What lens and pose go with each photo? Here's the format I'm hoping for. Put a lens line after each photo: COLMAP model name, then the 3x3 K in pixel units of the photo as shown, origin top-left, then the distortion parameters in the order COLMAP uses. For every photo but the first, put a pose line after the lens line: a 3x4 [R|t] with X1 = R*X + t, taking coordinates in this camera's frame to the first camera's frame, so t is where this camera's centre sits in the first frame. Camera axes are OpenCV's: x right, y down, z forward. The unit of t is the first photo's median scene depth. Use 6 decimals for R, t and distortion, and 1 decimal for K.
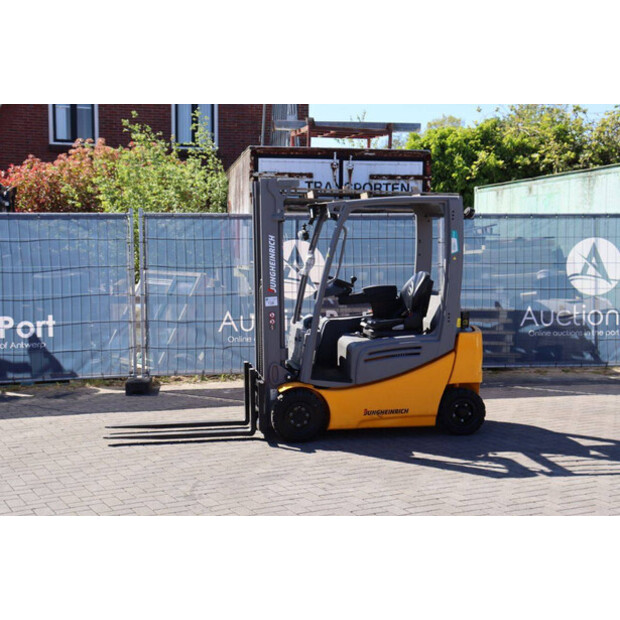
lens RADIAL K [[994.5, 0, 310.0], [0, 994.5, 310.0], [0, 0, 1]] dist [0.104526, 0.183730]
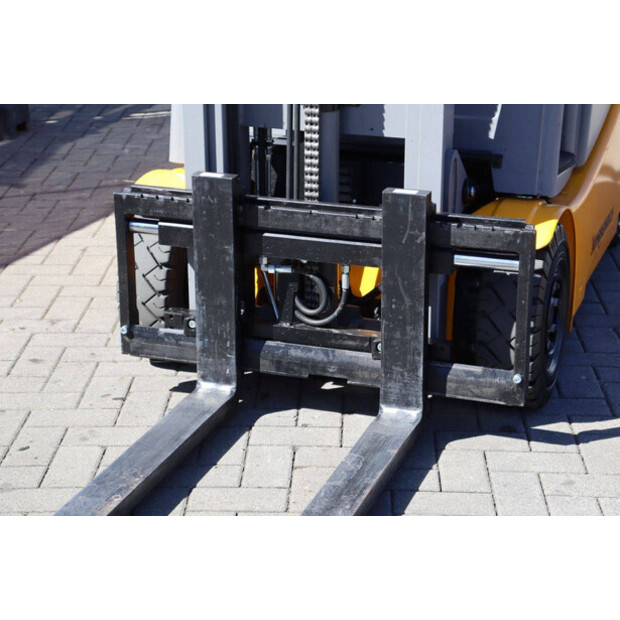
lens RADIAL K [[1476.8, 0, 310.0], [0, 1476.8, 310.0], [0, 0, 1]] dist [0.403359, 0.148198]
pose [[0.481352, -0.277076, 0.831583, -0.307472], [0.066583, 0.957541, 0.280503, -0.015999], [-0.873995, -0.079651, 0.479362, 0.645071]]
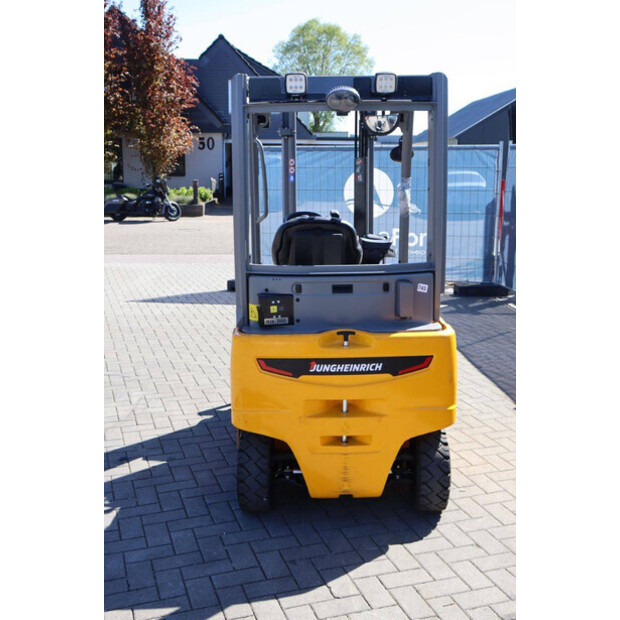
lens RADIAL K [[721.5, 0, 301.9], [0, 721.5, 312.1], [0, 0, 1]] dist [-0.010891, -0.004704]
pose [[-0.163251, 0.193864, -0.967350, 0.413881], [-0.072232, 0.975524, 0.207692, -0.056072], [0.983937, 0.103780, -0.145252, 0.847574]]
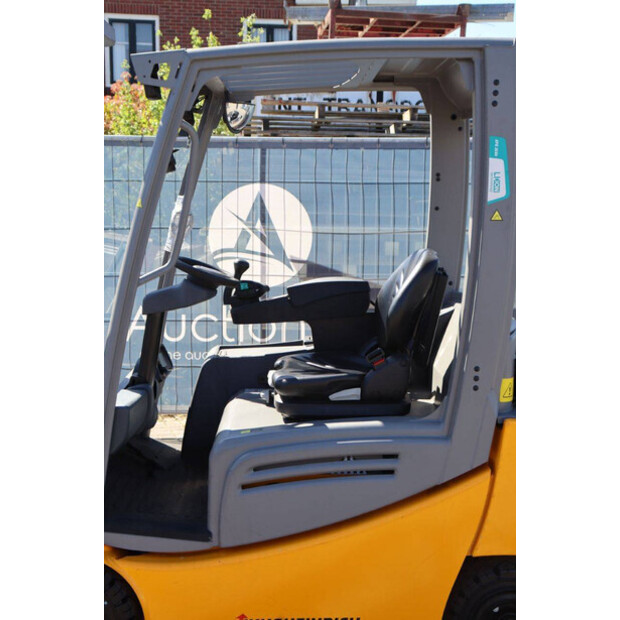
lens RADIAL K [[902.6, 0, 310.0], [0, 902.6, 310.0], [0, 0, 1]] dist [0.095037, 0.024406]
pose [[0.987570, 0.027877, -0.154691, 0.100160], [-0.020746, 0.998655, 0.047524, -0.024637], [0.155807, -0.043724, 0.986819, 0.511656]]
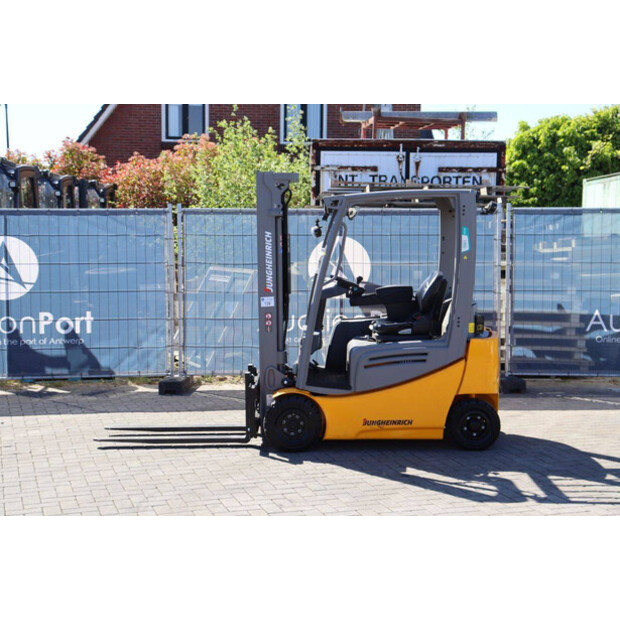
lens RADIAL K [[994.5, 0, 310.0], [0, 994.5, 310.0], [0, 0, 1]] dist [0.104526, 0.183730]
pose [[0.986878, 0.015322, -0.160739, 0.117097], [-0.014612, 0.999878, 0.005597, -0.005020], [0.160805, -0.003175, 0.986981, 0.056670]]
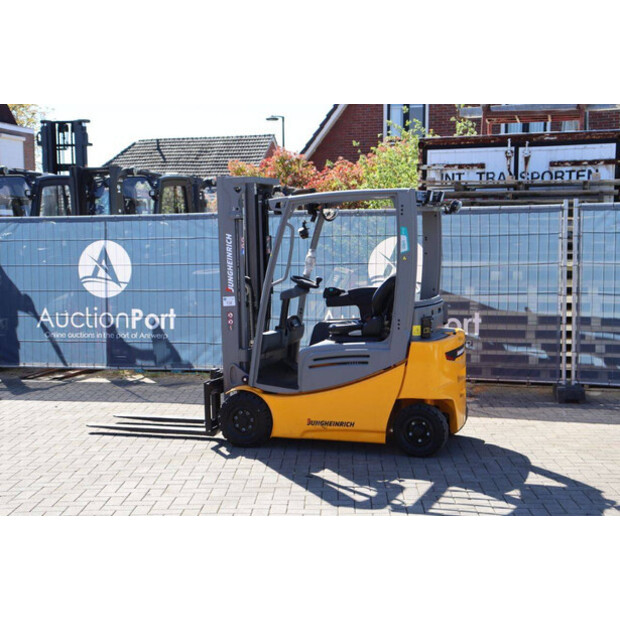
lens RADIAL K [[994.5, 0, 310.0], [0, 994.5, 310.0], [0, 0, 1]] dist [0.104526, 0.183730]
pose [[0.874548, 0.029366, -0.484050, 0.387517], [-0.026393, 0.999568, 0.012955, -0.011371], [0.484221, 0.001446, 0.874945, 0.138058]]
